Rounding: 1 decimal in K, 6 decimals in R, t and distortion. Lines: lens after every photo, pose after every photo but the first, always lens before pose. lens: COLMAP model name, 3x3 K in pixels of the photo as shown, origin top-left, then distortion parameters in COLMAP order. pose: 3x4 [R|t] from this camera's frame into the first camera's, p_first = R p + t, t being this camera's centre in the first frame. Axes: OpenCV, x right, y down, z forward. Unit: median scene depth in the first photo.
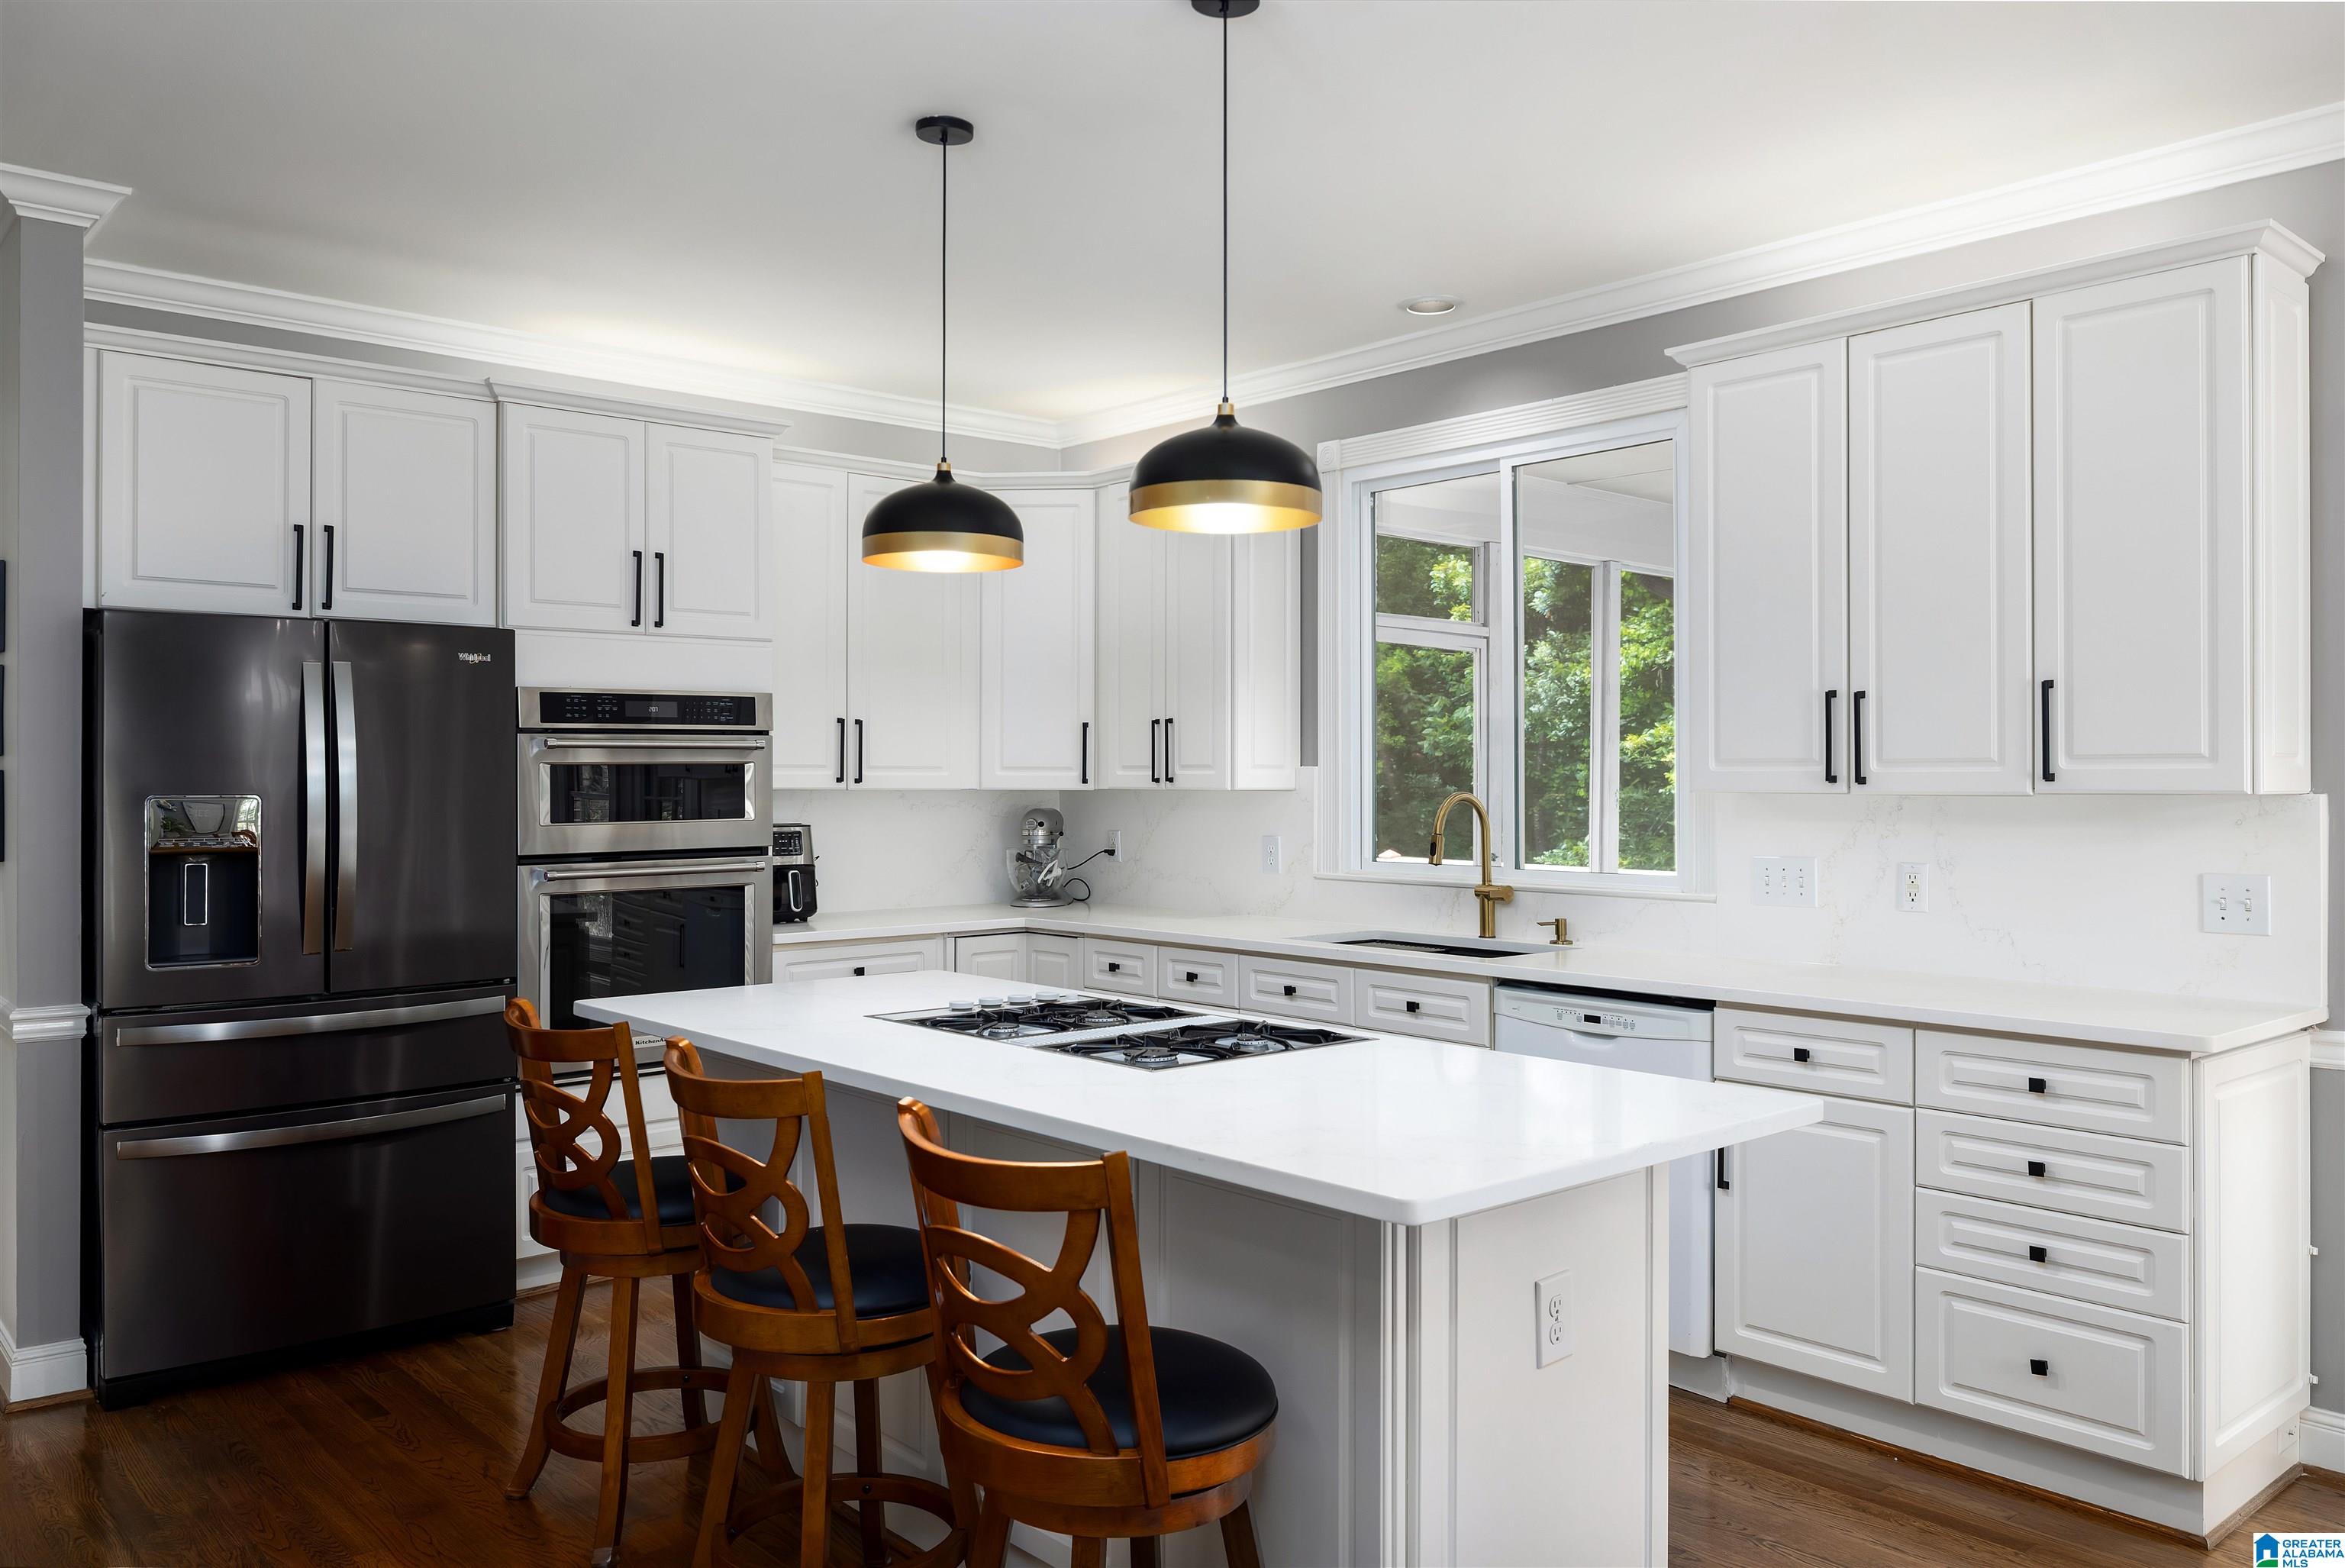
lens RADIAL K [[1758.7, 0, 1172.5], [0, 1758.7, 784.0], [0, 0, 1]] dist [0.027886, -0.001706]
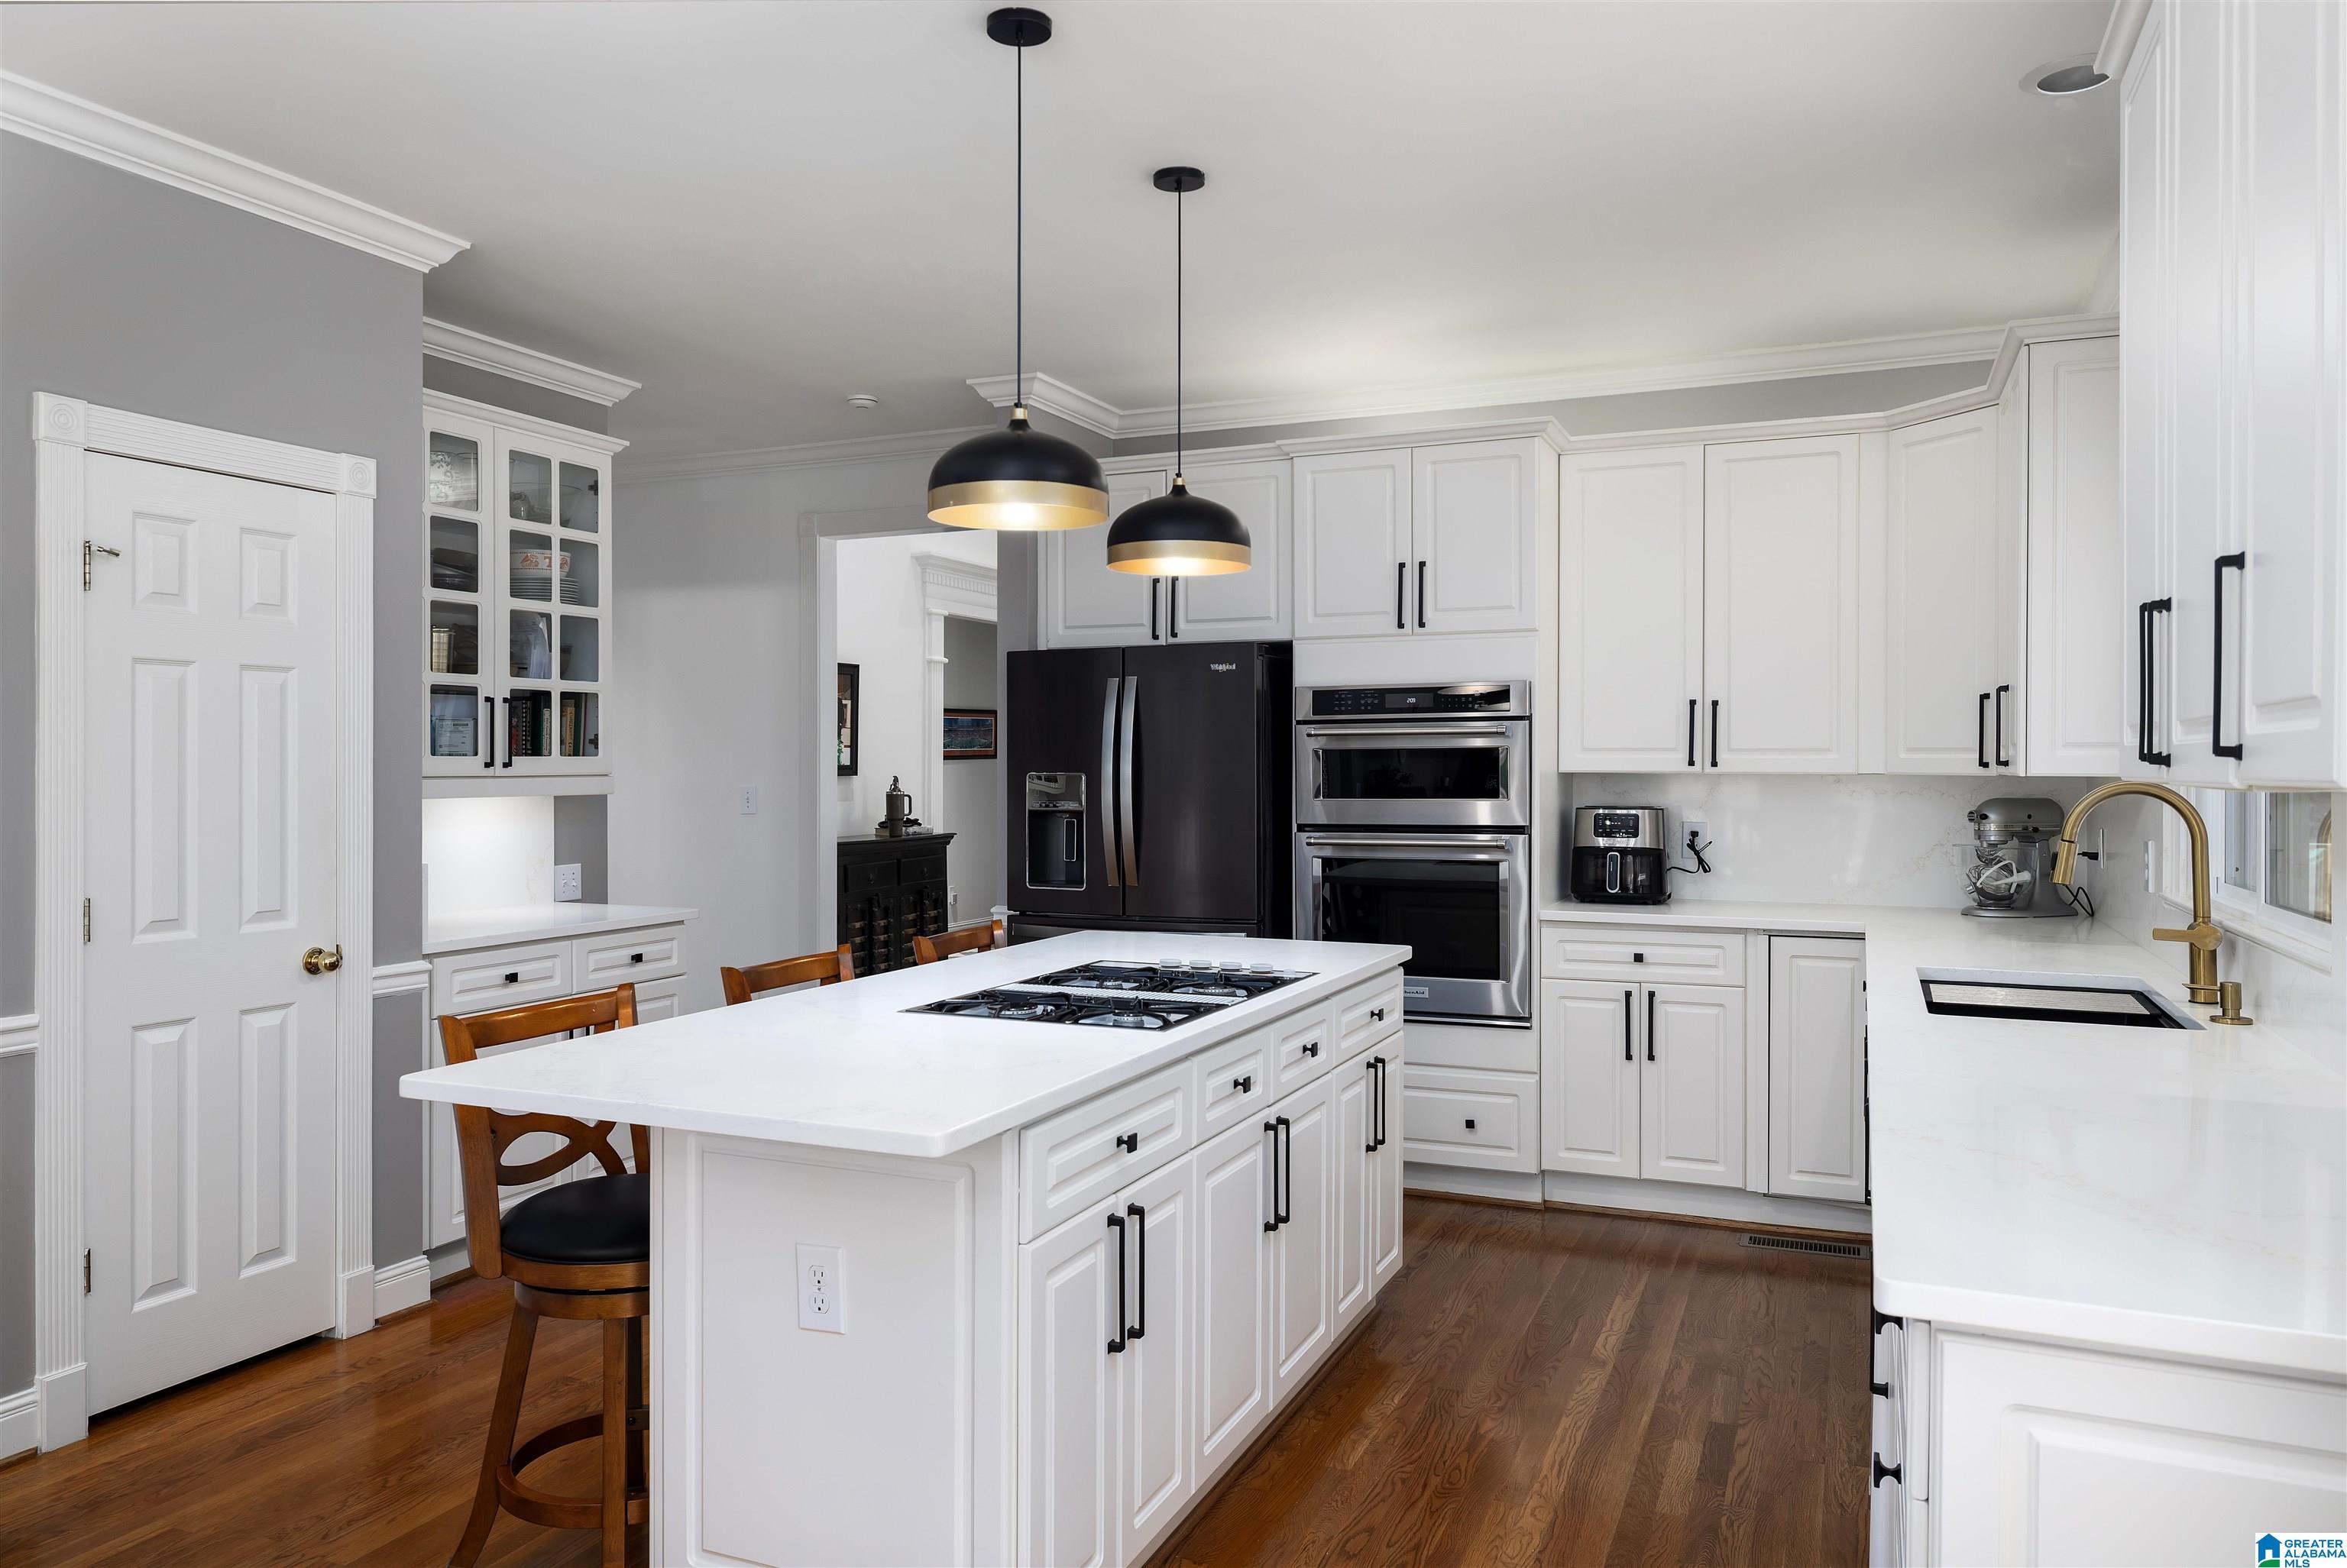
lens RADIAL K [[1650.1, 0, 1173.5], [0, 1650.1, 784.0], [0, 0, 1]] dist [0.000346, 0.000537]
pose [[0.426744, 0.012427, -0.904287, 0.618643], [-0.003826, 0.999921, 0.011936, -0.000801], [0.904365, -0.001634, 0.426758, 0.418333]]
